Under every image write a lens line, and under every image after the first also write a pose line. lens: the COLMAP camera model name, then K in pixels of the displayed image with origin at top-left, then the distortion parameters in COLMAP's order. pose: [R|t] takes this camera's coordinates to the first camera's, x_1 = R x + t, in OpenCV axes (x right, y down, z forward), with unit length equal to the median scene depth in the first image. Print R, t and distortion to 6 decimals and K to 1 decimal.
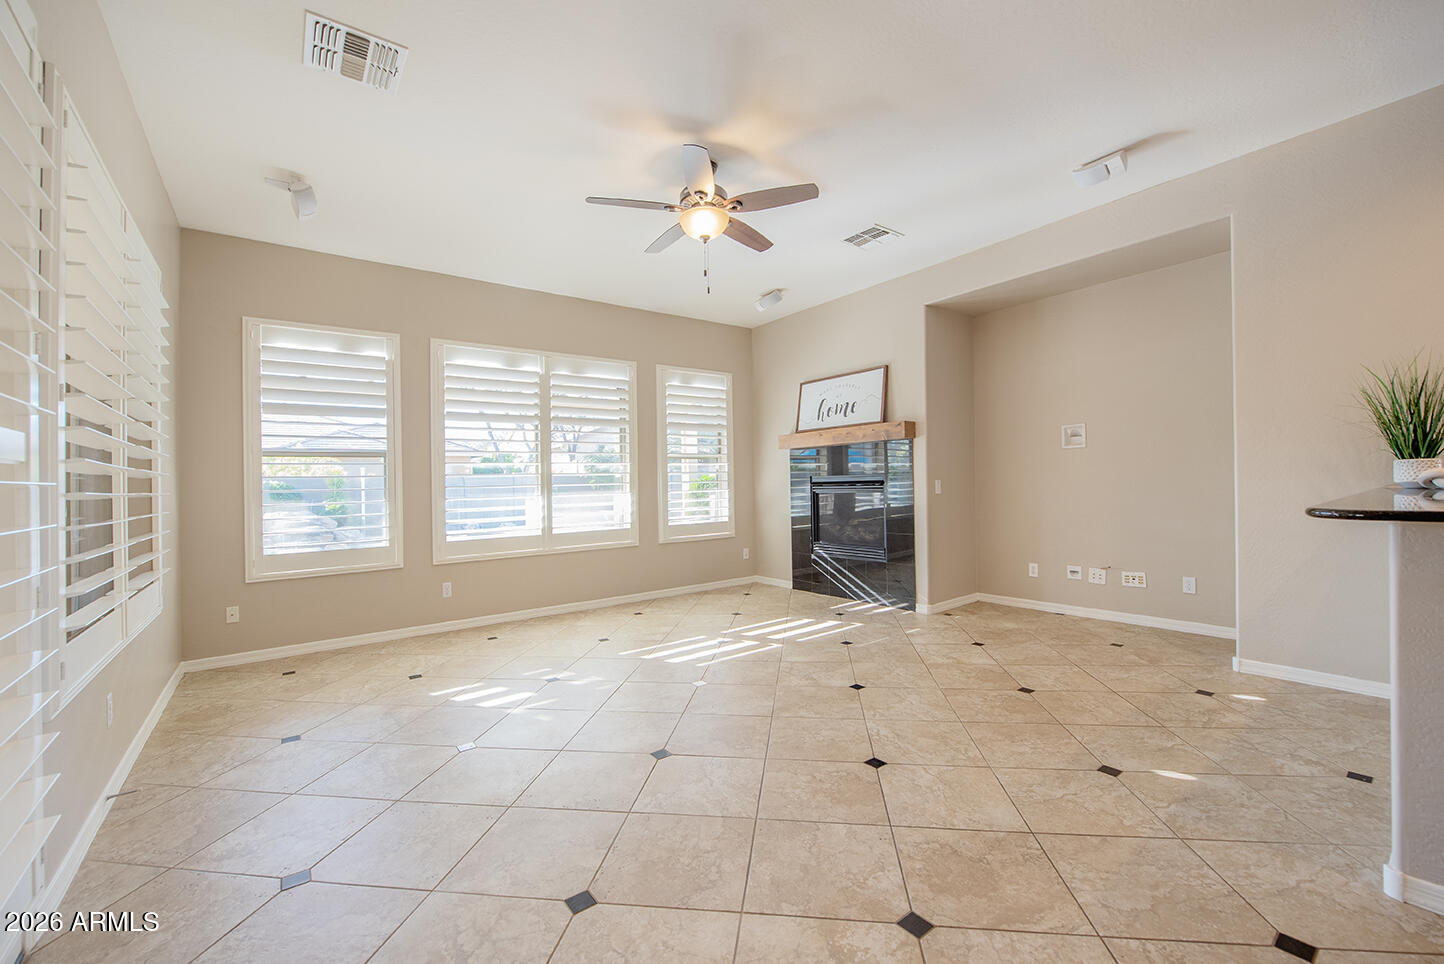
lens RADIAL K [[582.0, 0, 726.7], [0, 582.0, 478.5], [0, 0, 1]] dist [-0.010678, 0.001250]
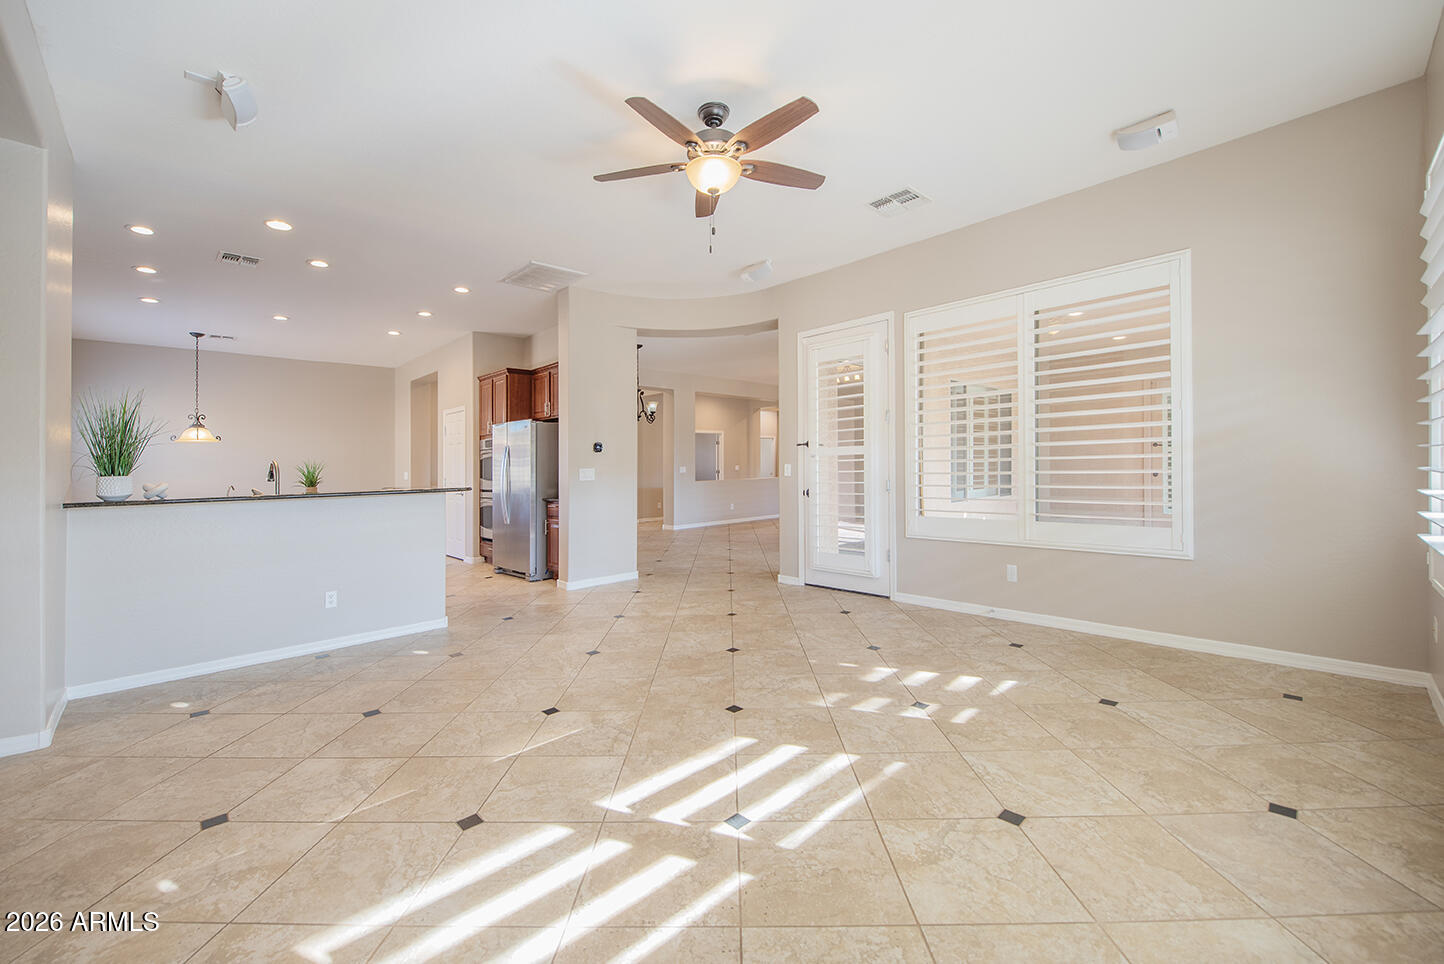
lens RADIAL K [[582.0, 0, 712.8], [0, 582.0, 485.0], [0, 0, 1]] dist [-0.010678, 0.001250]
pose [[-0.992486, 0.052256, -0.110642, 0.058994], [0.049823, 0.998454, 0.024642, 0.008975], [0.111758, 0.018944, -0.993555, 1.815670]]
